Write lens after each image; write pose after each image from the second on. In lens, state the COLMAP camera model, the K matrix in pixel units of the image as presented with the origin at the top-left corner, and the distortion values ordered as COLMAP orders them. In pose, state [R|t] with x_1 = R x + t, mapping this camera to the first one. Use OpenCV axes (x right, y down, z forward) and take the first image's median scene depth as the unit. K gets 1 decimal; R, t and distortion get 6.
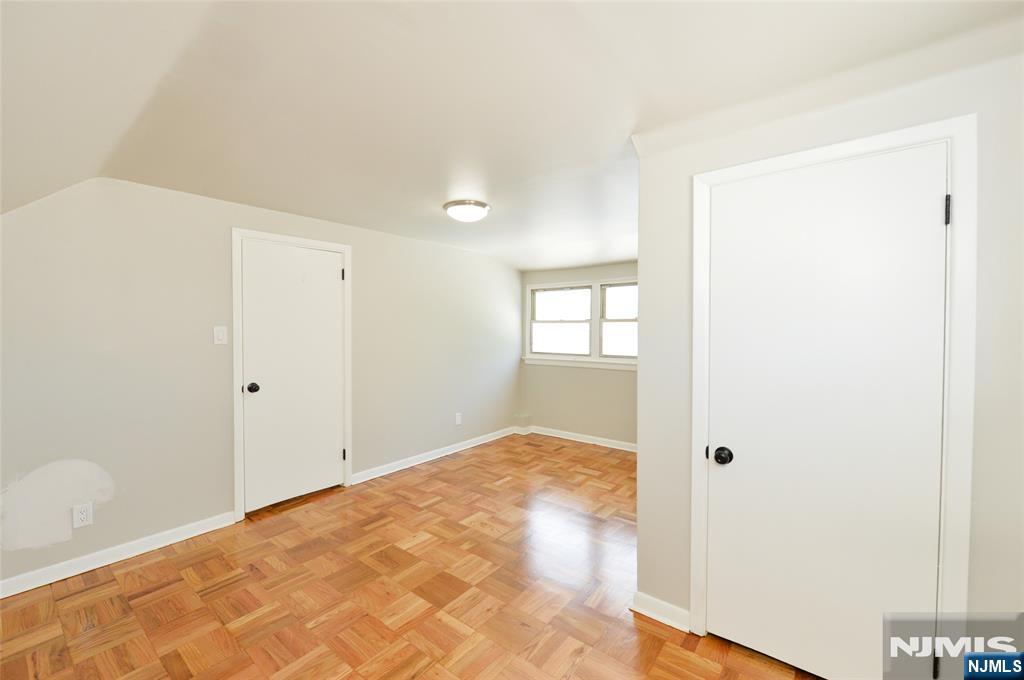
lens RADIAL K [[421.5, 0, 504.2], [0, 421.5, 336.3], [0, 0, 1]] dist [-0.008393, -0.000244]
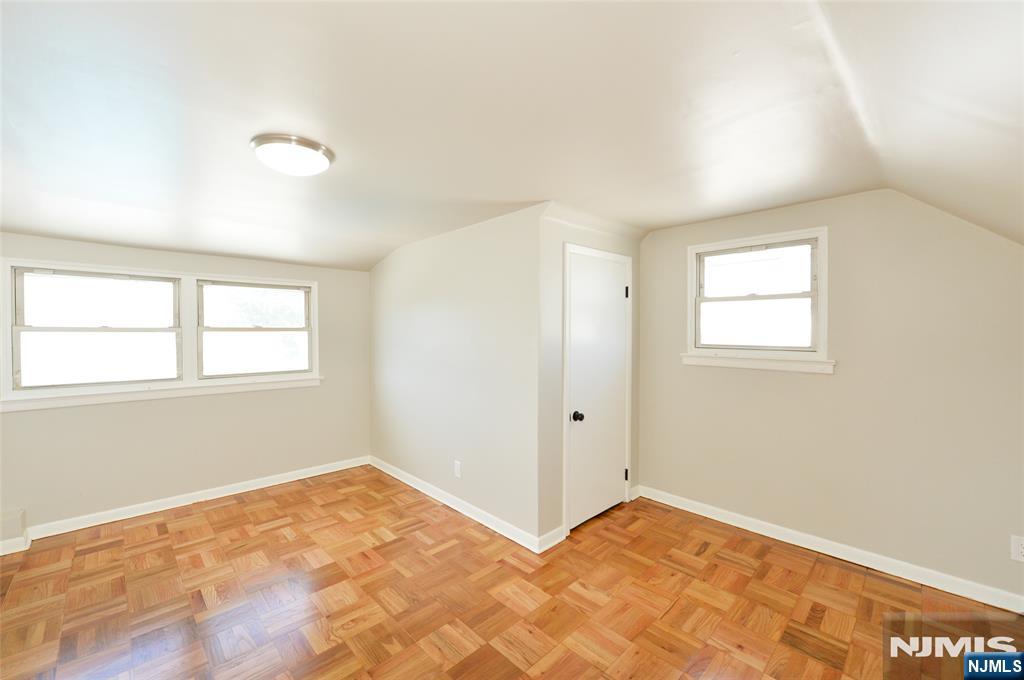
lens RADIAL K [[421.5, 0, 504.0], [0, 421.5, 334.7], [0, 0, 1]] dist [-0.008393, -0.000244]
pose [[0.115825, -0.006858, 0.993246, -0.491676], [0.022030, 0.999748, 0.004334, -0.021723], [-0.993025, 0.021379, 0.115946, 0.455433]]
